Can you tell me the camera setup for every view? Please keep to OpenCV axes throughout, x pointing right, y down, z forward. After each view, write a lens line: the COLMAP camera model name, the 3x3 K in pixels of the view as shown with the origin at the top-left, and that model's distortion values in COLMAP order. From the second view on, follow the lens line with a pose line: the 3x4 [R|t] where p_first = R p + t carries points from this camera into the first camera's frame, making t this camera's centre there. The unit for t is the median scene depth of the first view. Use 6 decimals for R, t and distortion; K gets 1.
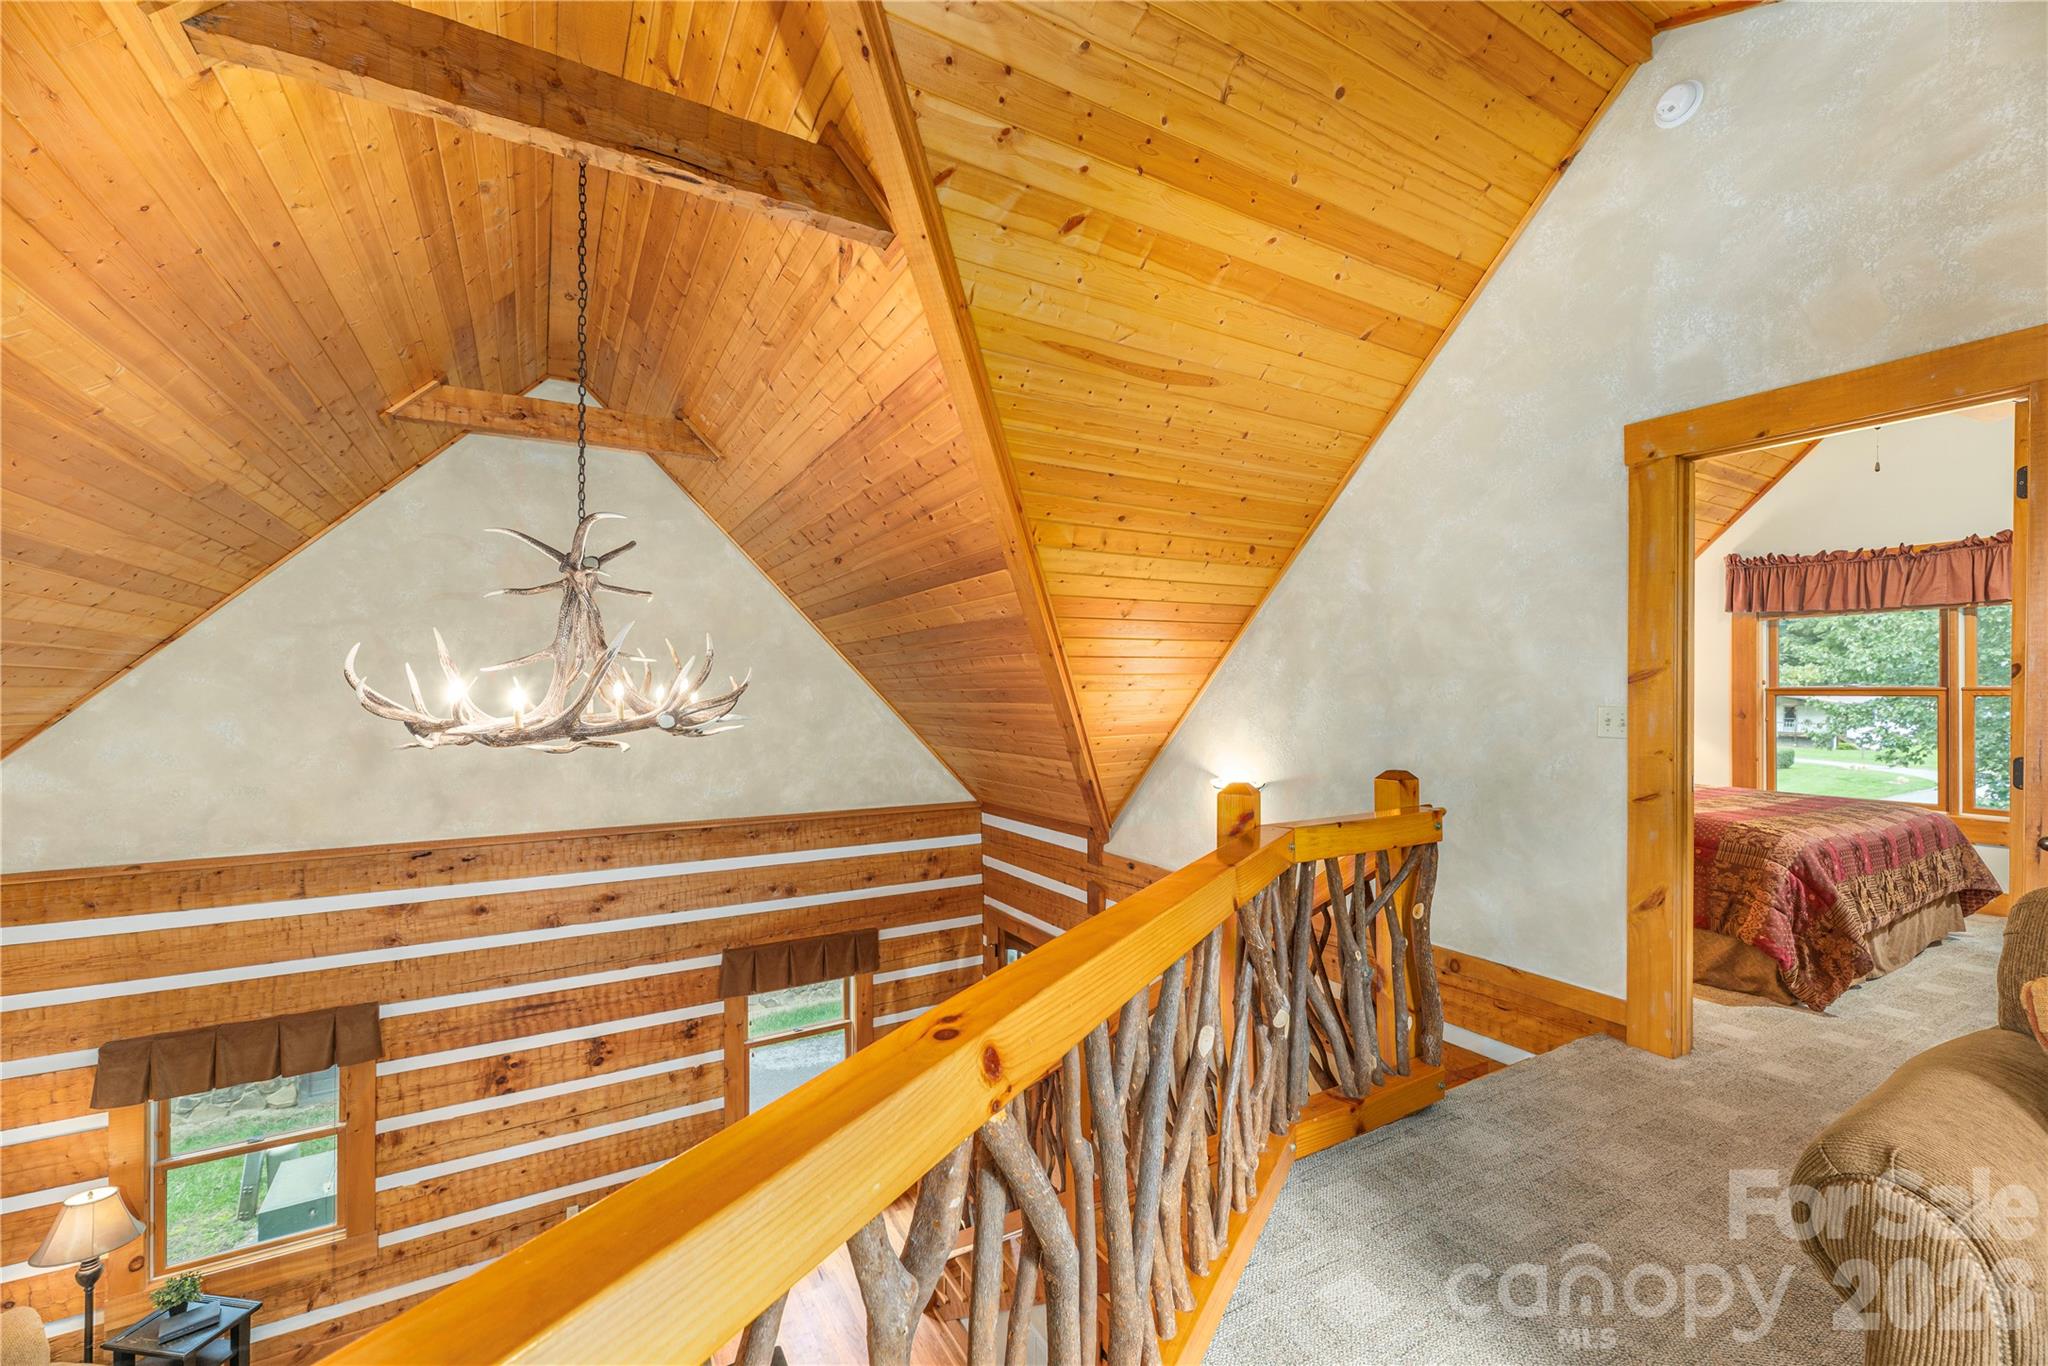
lens RADIAL K [[829.8, 0, 1029.4], [0, 829.8, 686.7], [0, 0, 1]] dist [-0.000007, 0.000091]
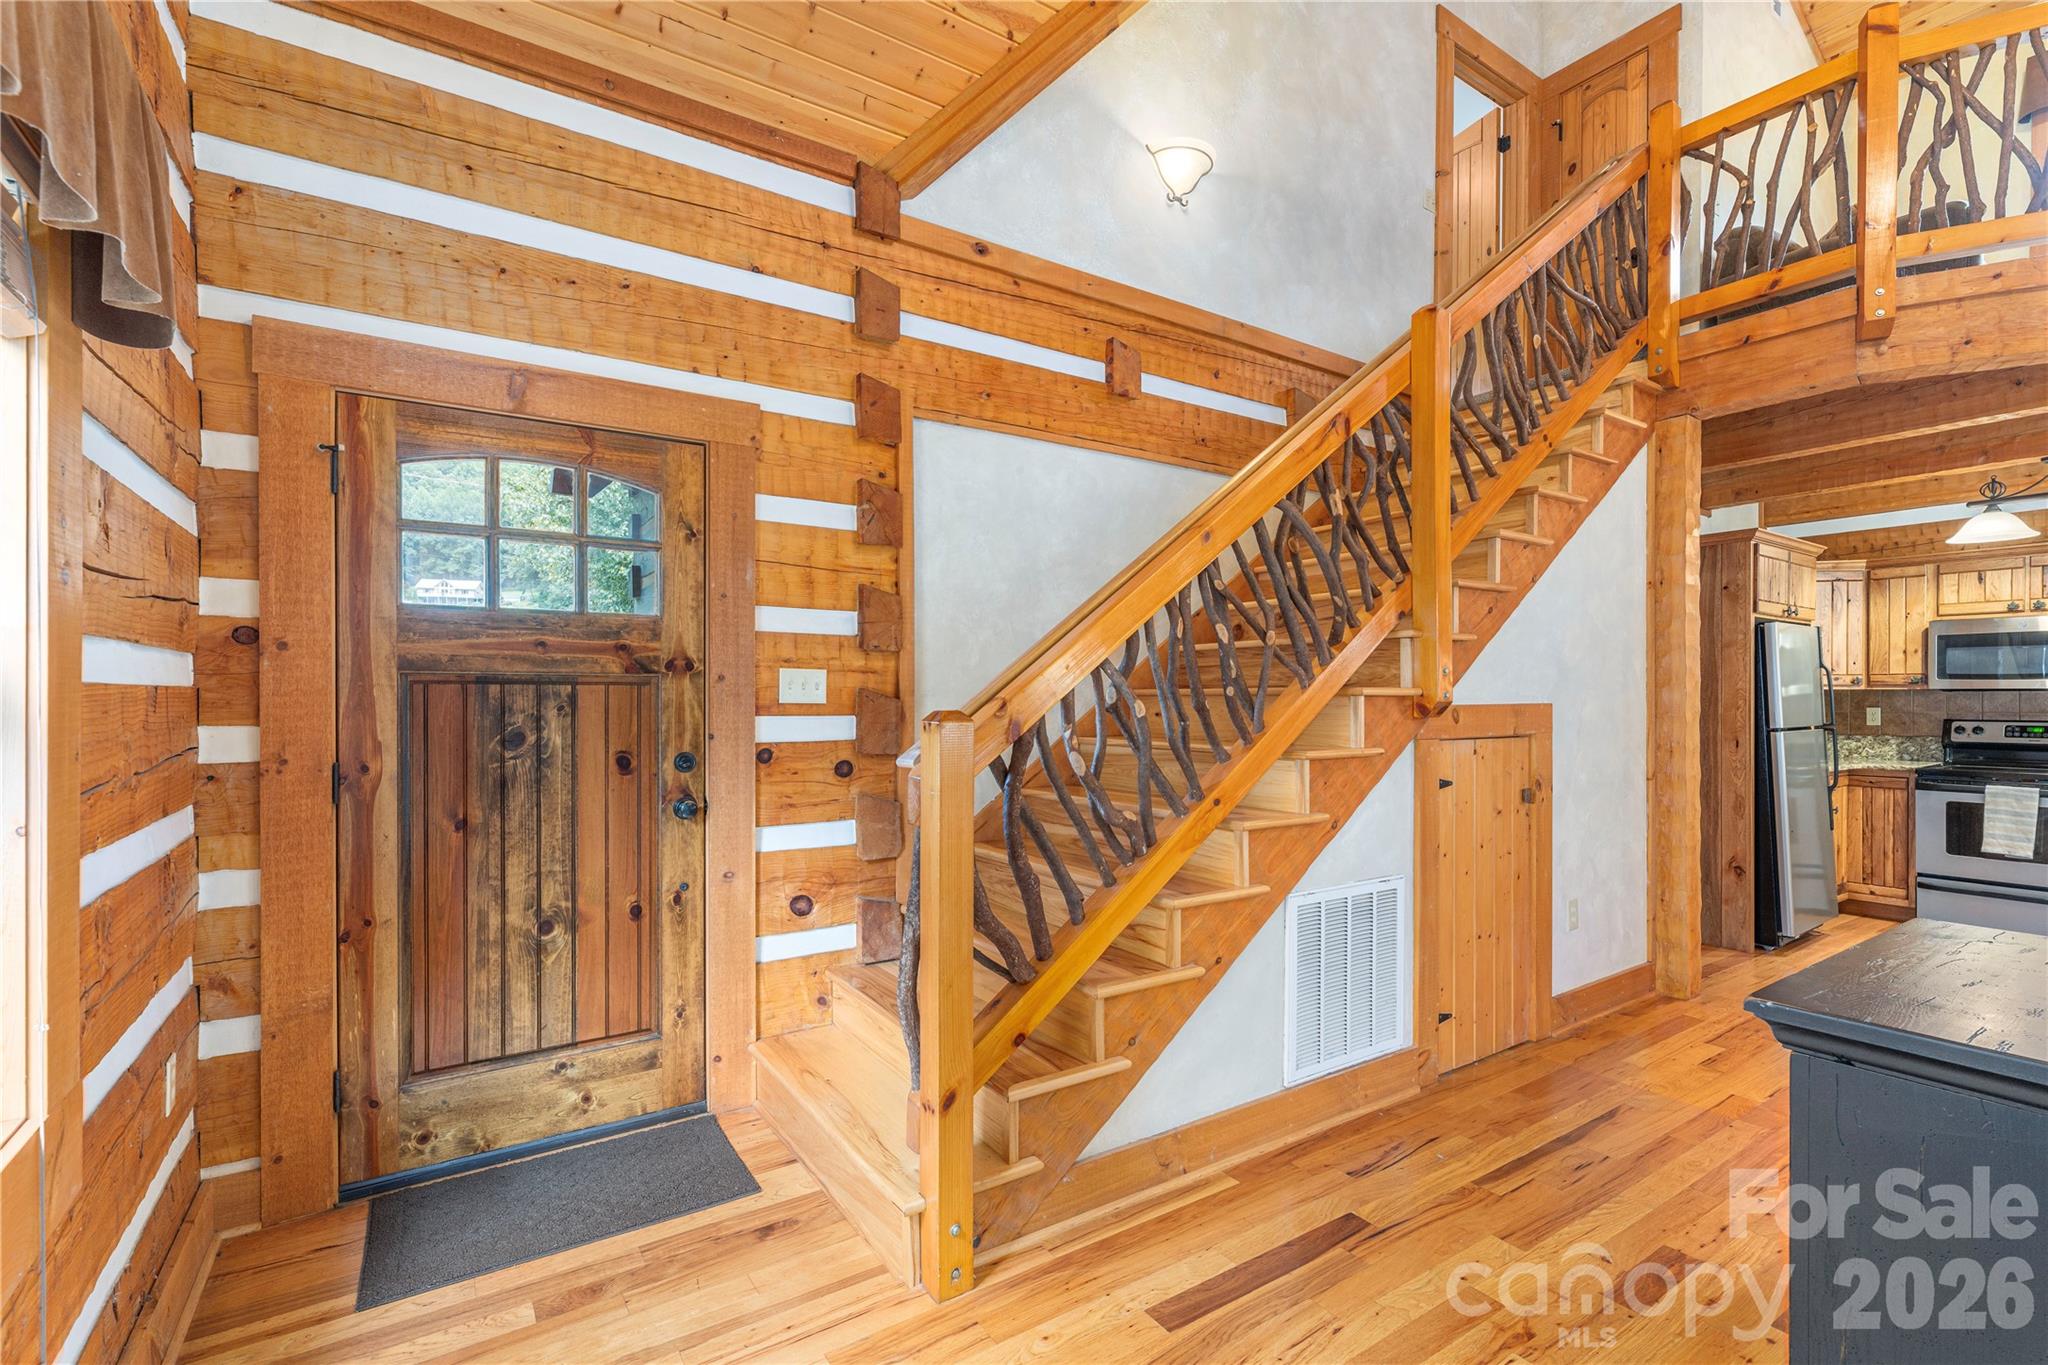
lens RADIAL K [[911.1, 0, 1027.2], [0, 911.1, 703.0], [0, 0, 1]] dist [-0.000460, -0.000069]
pose [[-0.051133, -0.008203, 0.998658, -0.482235], [-0.002437, 0.999964, 0.008089, 0.503570], [-0.998689, -0.002020, -0.051151, 0.974324]]
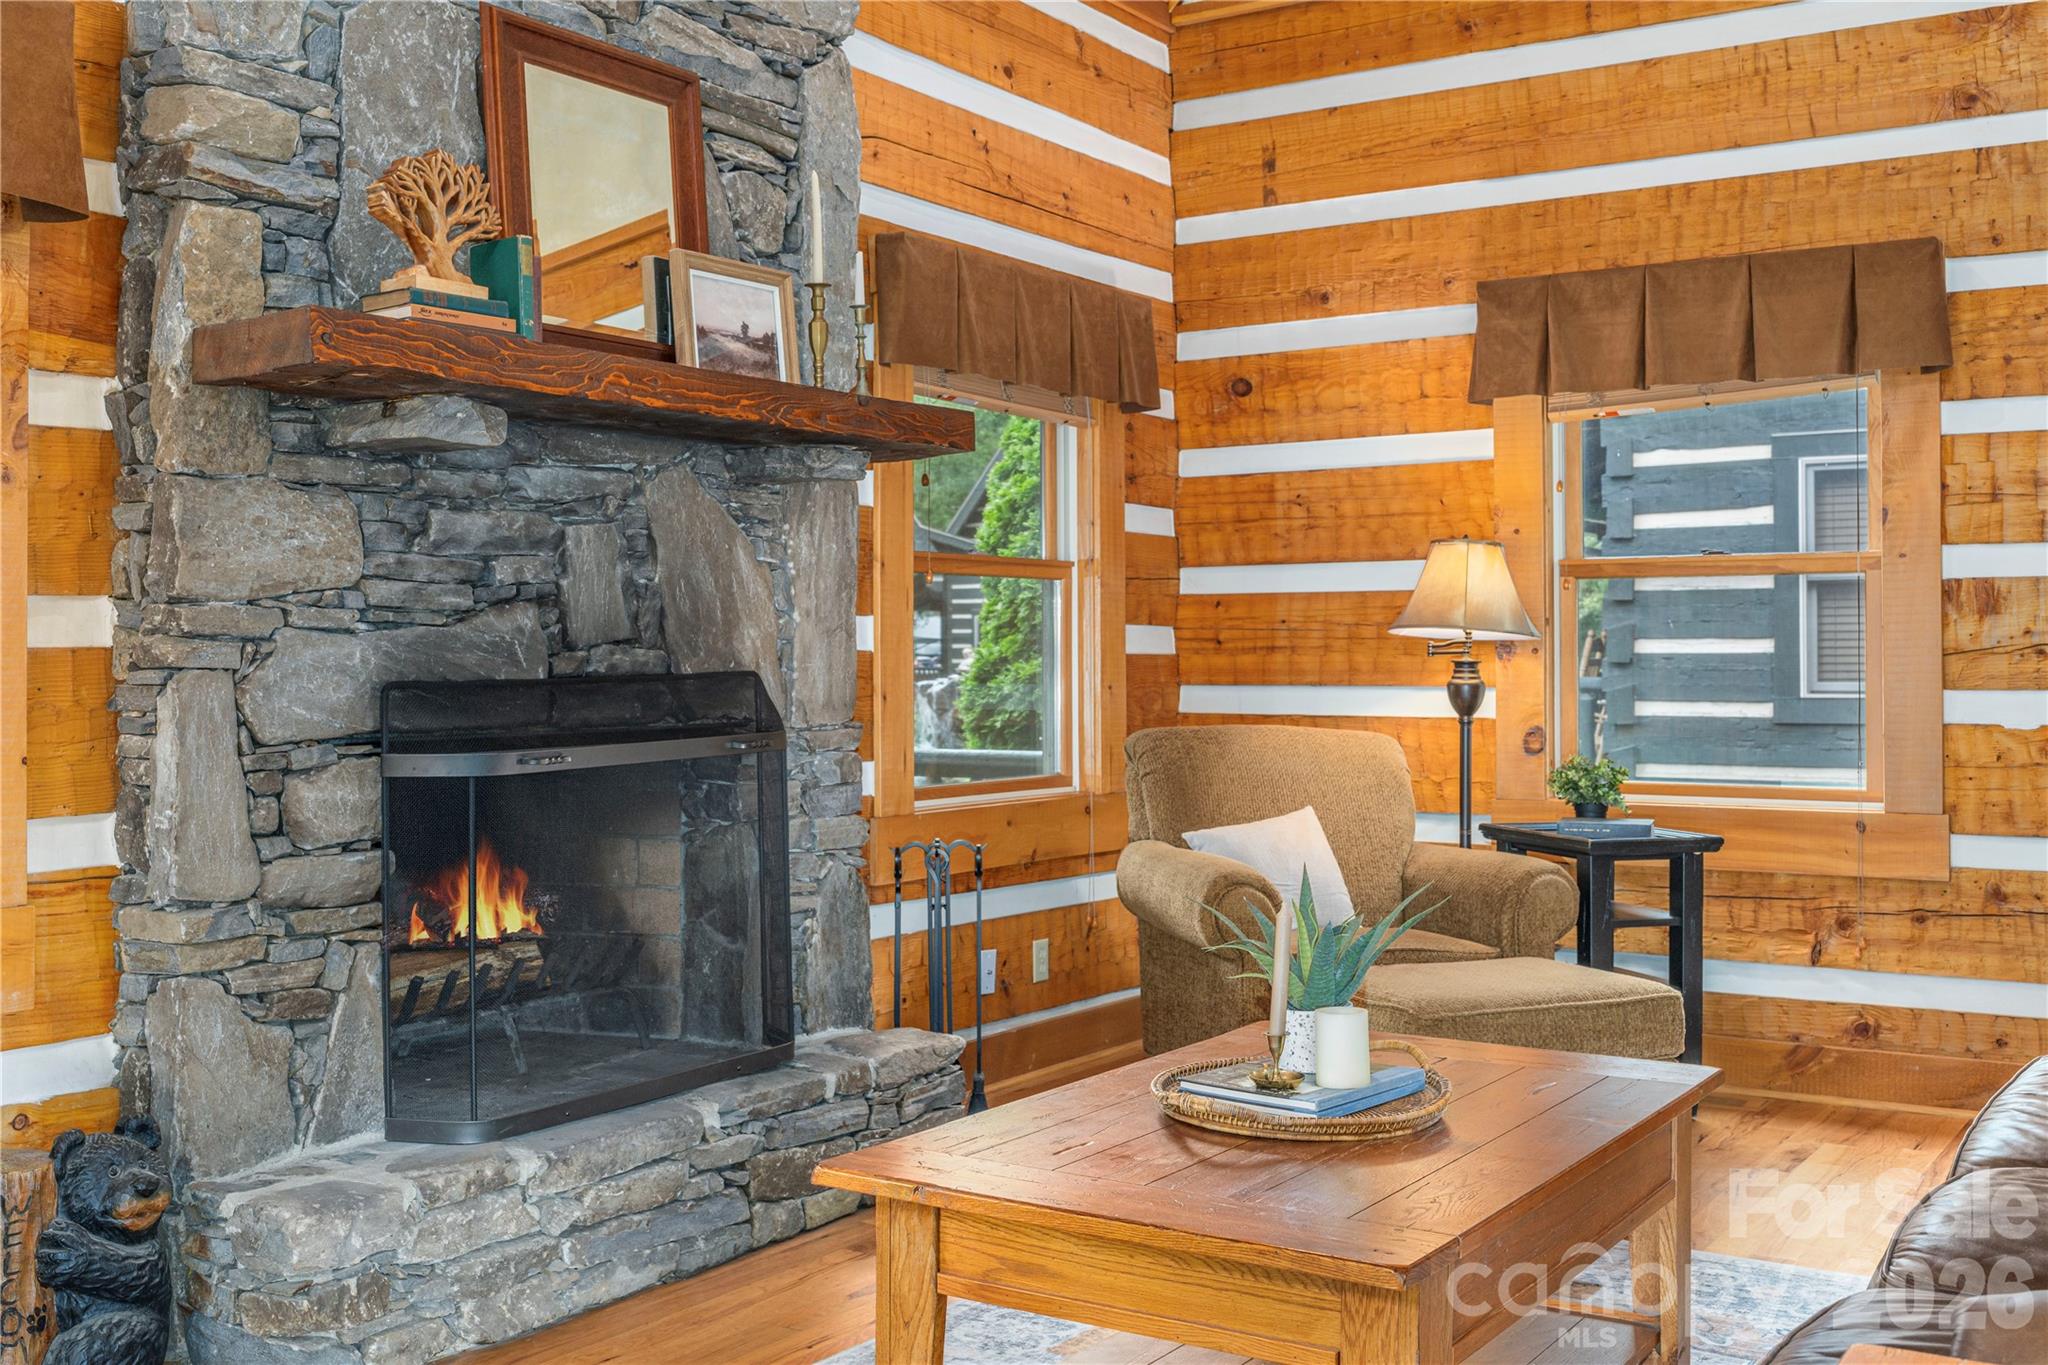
lens RADIAL K [[2062.6, 0, 1028.4], [0, 2062.6, 627.7], [0, 0, 1]] dist [-0.037477, -0.013945]
pose [[0.436562, -0.015922, -0.899533, -0.087100], [0.005197, 0.999871, -0.015176, 0.532568], [0.899659, 0.001950, 0.436589, 0.160994]]
